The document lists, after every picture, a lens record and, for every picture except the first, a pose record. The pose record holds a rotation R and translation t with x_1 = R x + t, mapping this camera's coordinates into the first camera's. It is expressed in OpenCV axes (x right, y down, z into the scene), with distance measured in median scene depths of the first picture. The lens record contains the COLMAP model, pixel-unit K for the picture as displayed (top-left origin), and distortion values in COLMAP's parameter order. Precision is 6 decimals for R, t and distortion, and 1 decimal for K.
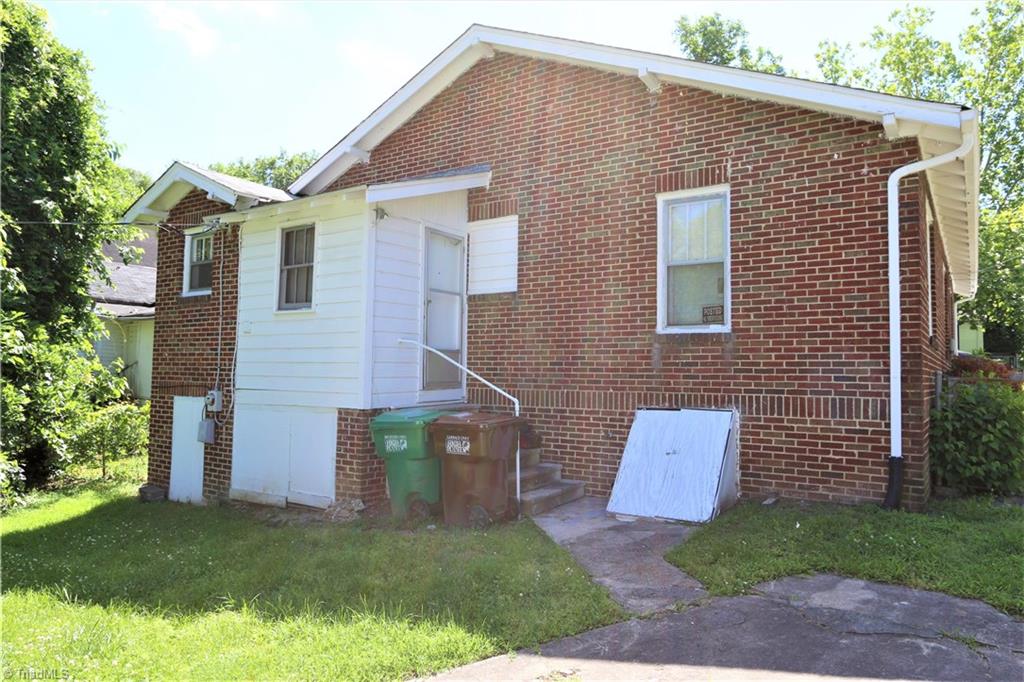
lens RADIAL K [[668.6, 0, 511.2], [0, 668.6, 334.8], [0, 0, 1]] dist [0.002835, 0.000712]
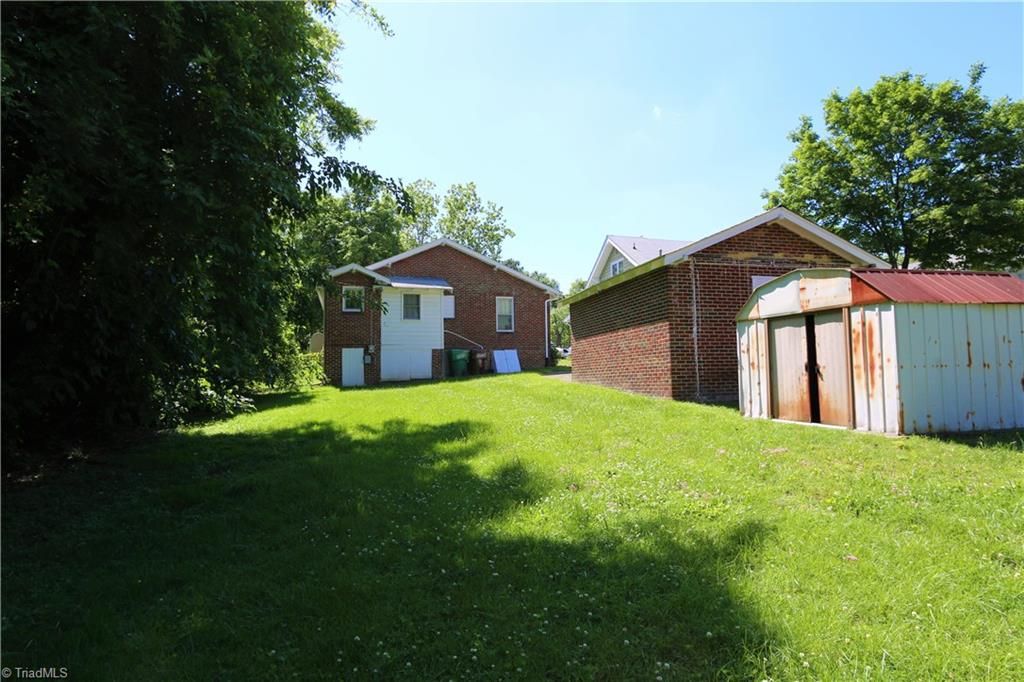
lens RADIAL K [[556.7, 0, 511.9], [0, 556.7, 342.7], [0, 0, 1]] dist [0.000079, 0.000000]
pose [[0.655806, 0.026881, 0.754451, -2.211446], [-0.018276, 0.999638, -0.019730, 0.127632], [-0.754708, -0.000849, 0.656060, -1.242460]]
